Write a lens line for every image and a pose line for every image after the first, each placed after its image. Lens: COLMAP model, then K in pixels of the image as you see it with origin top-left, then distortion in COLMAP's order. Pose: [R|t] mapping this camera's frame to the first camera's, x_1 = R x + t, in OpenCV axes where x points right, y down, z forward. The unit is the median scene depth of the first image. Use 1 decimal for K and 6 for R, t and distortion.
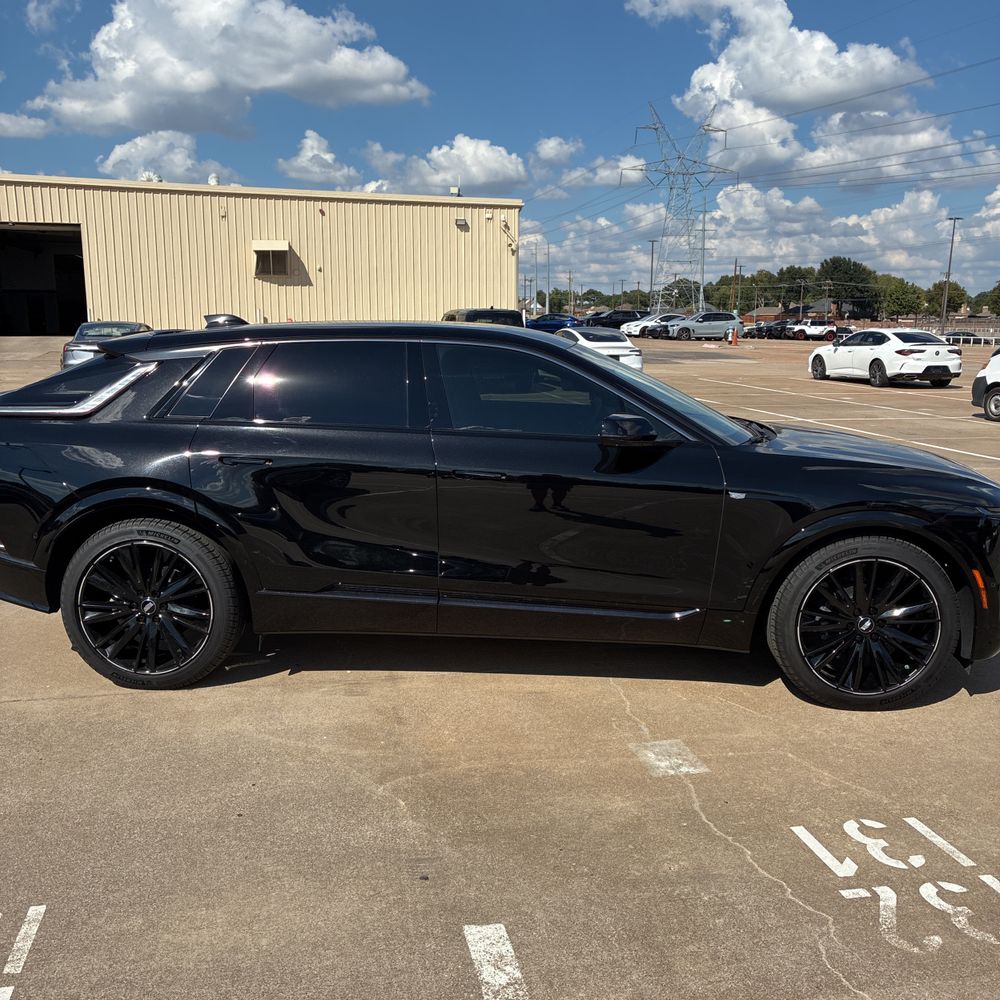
lens RADIAL K [[1112.8, 0, 477.1], [0, 1112.8, 498.8], [0, 0, 1]] dist [0.016506, 0.038286]
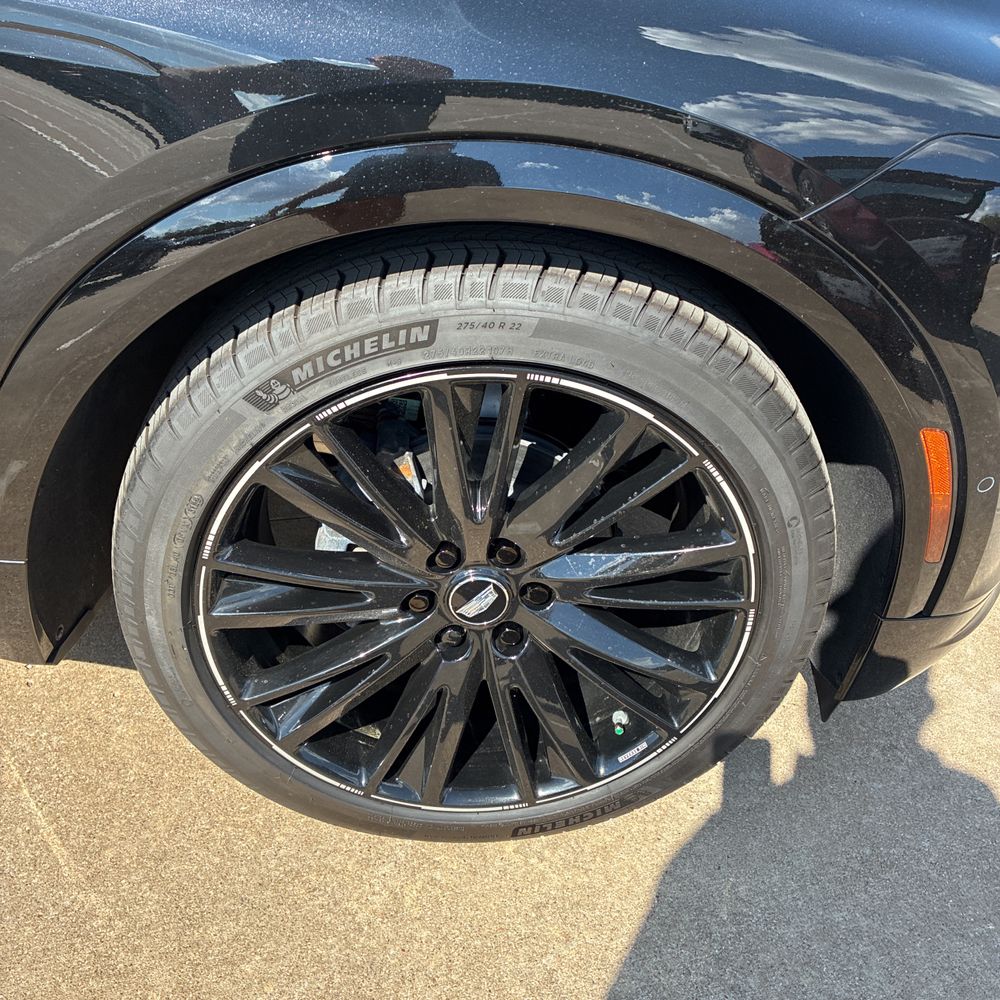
lens RADIAL K [[1112.8, 0, 477.1], [0, 1112.8, 498.8], [0, 0, 1]] dist [0.016506, 0.038286]
pose [[0.992927, 0.007947, 0.118462, 0.139079], [-0.055509, 0.913067, 0.404015, -0.004455], [-0.104953, -0.407733, 0.907049, 0.341273]]
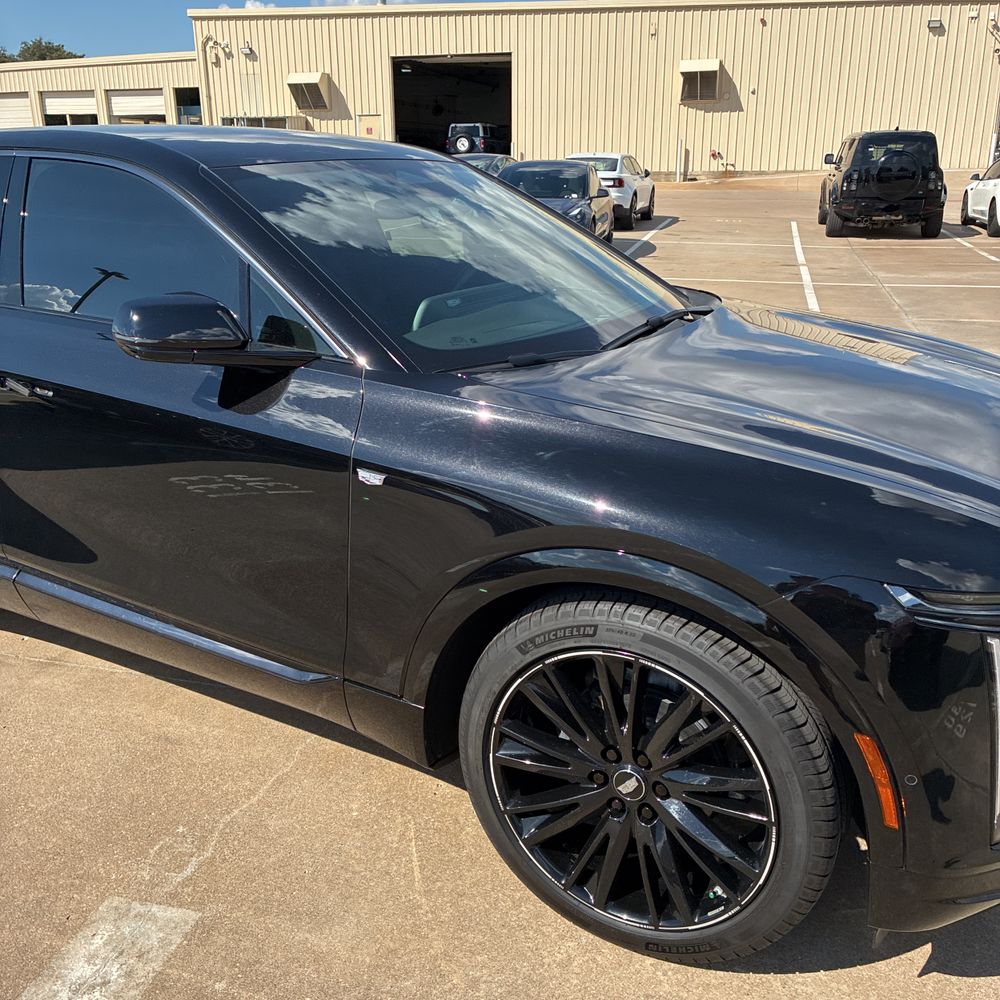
lens RADIAL K [[1076.9, 0, 438.5], [0, 1076.9, 499.0], [0, 0, 1]] dist [0.009448, 0.029233]
pose [[0.879073, 0.136661, -0.456678, 0.204240], [-0.067487, 0.984054, 0.164571, -0.031286], [0.471886, -0.113850, 0.874278, 0.256258]]
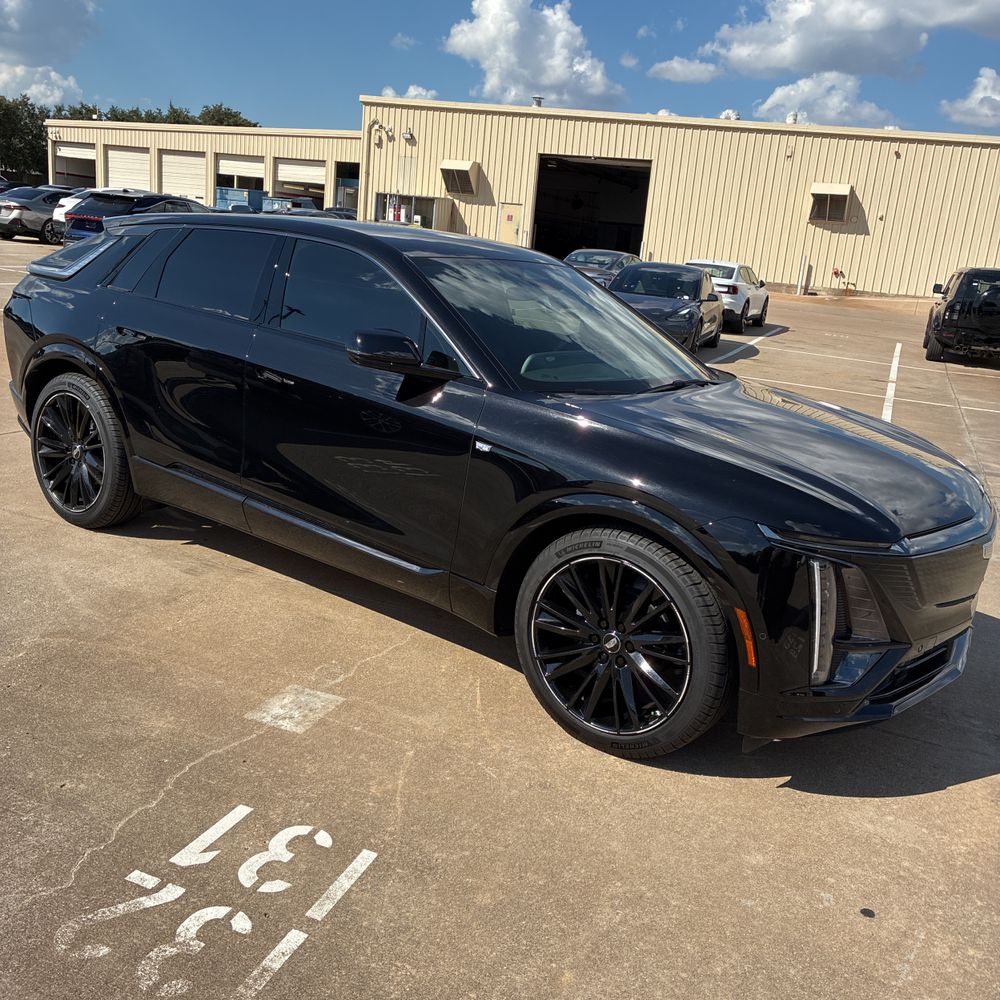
lens RADIAL K [[1077.9, 0, 425.7], [0, 1077.9, 489.0], [0, 0, 1]] dist [0.022208, 0.034377]
pose [[0.804032, 0.206967, -0.557402, 0.280508], [-0.182292, 0.978122, 0.100235, -0.019112], [0.565952, 0.021018, 0.824170, 0.133033]]
